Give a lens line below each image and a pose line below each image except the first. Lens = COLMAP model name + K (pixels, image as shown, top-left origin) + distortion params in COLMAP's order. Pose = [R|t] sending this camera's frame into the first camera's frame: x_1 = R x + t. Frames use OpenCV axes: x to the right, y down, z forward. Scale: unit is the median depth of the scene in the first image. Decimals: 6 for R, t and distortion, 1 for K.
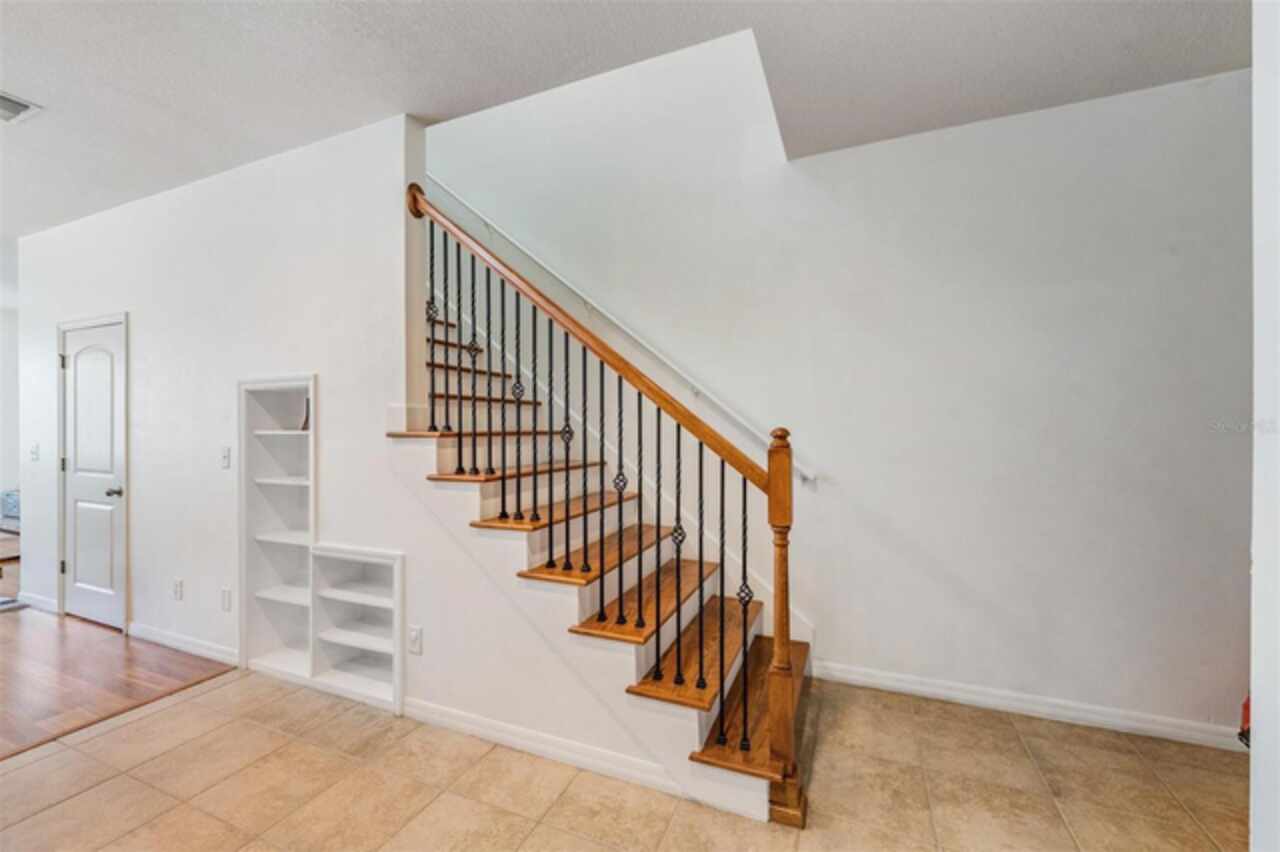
lens RADIAL K [[517.4, 0, 636.0], [0, 517.4, 431.1], [0, 0, 1]] dist [0.001300, -0.000052]
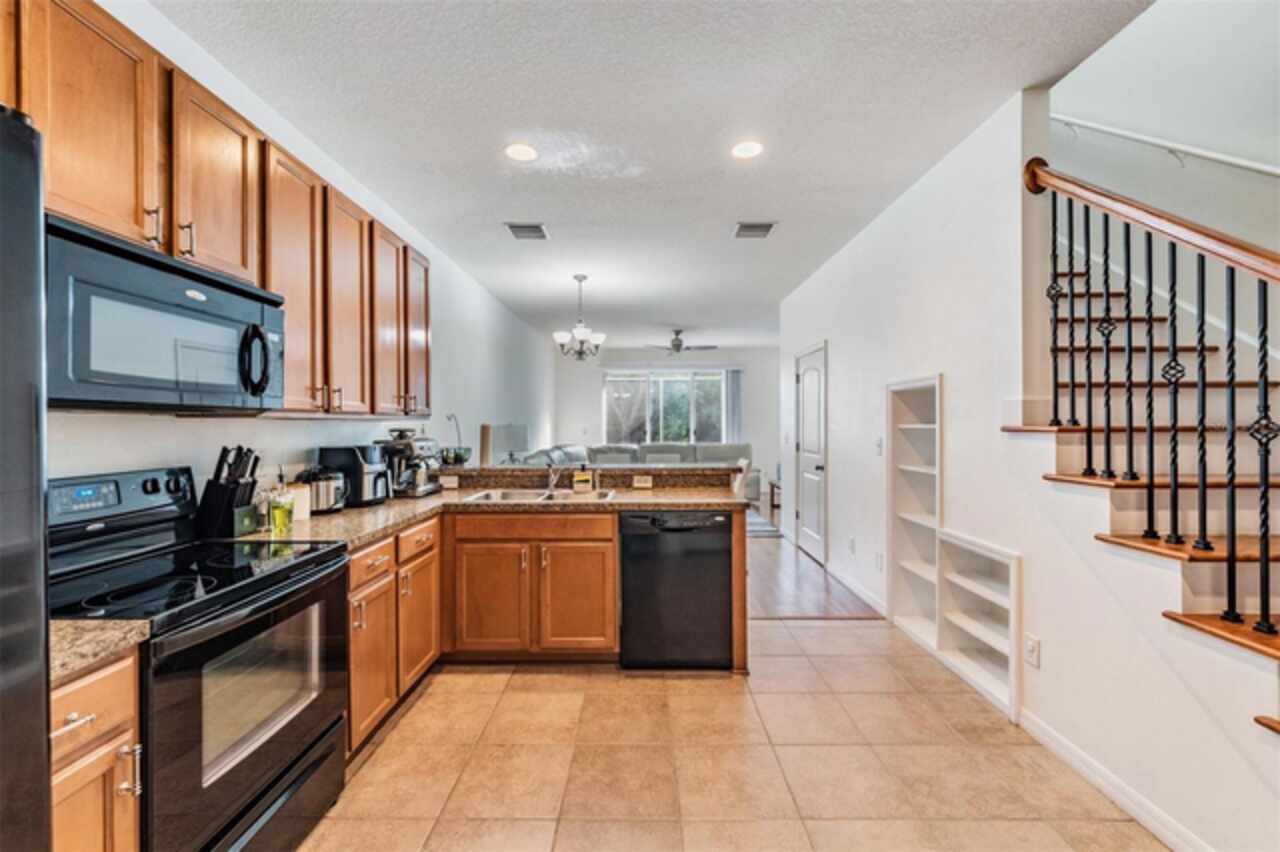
lens RADIAL K [[516.8, 0, 640.0], [0, 516.8, 426.0], [0, 0, 1]] dist [-0.000568, 0.000030]
pose [[0.386875, 0.004567, -0.922121, 0.152289], [-0.002691, 0.999989, 0.003823, -0.000713], [0.922128, 0.001002, 0.386883, -0.006047]]
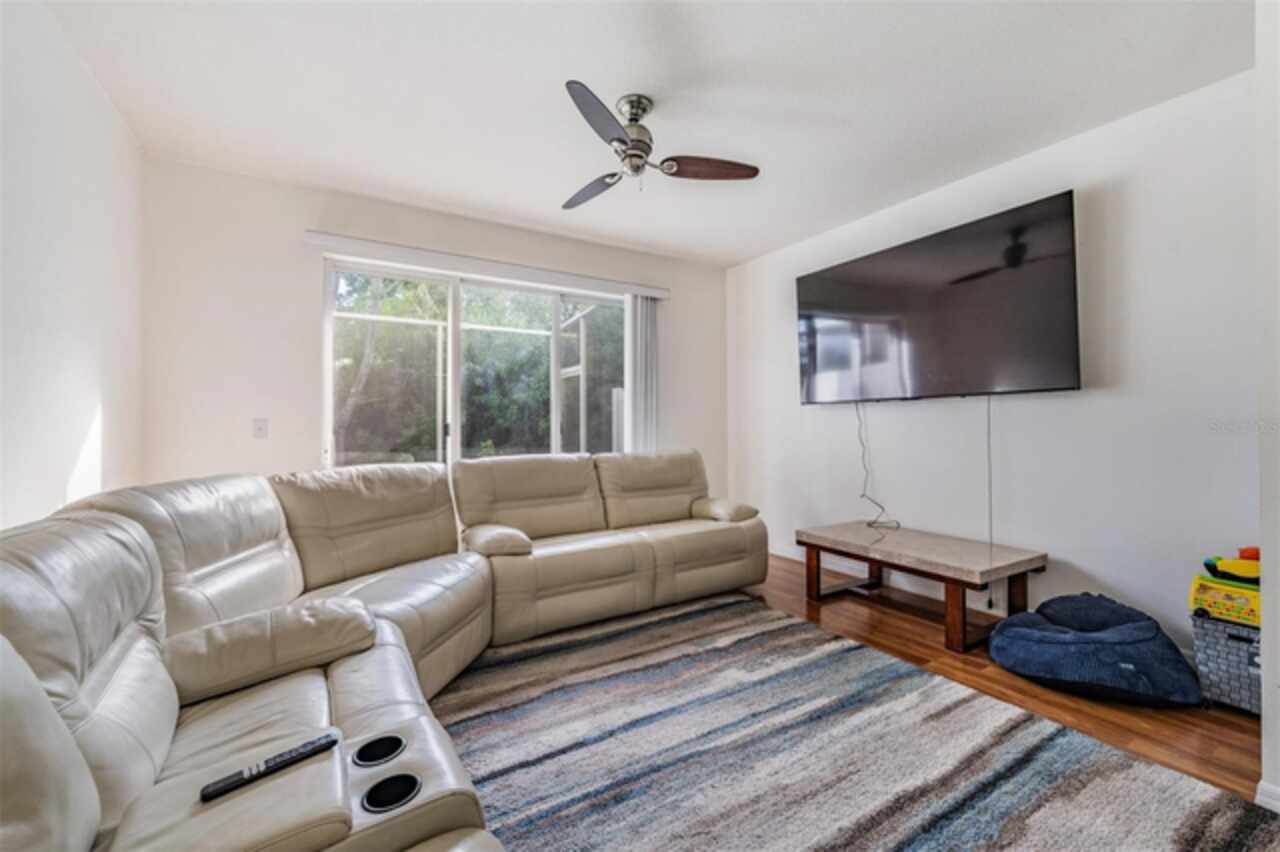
lens RADIAL K [[517.4, 0, 636.0], [0, 517.4, 431.1], [0, 0, 1]] dist [0.001300, -0.000052]
pose [[0.820657, 0.000274, -0.571422, -2.475255], [0.002104, 0.999992, 0.003500, 0.077451], [0.571418, -0.004075, 0.820649, 0.703074]]
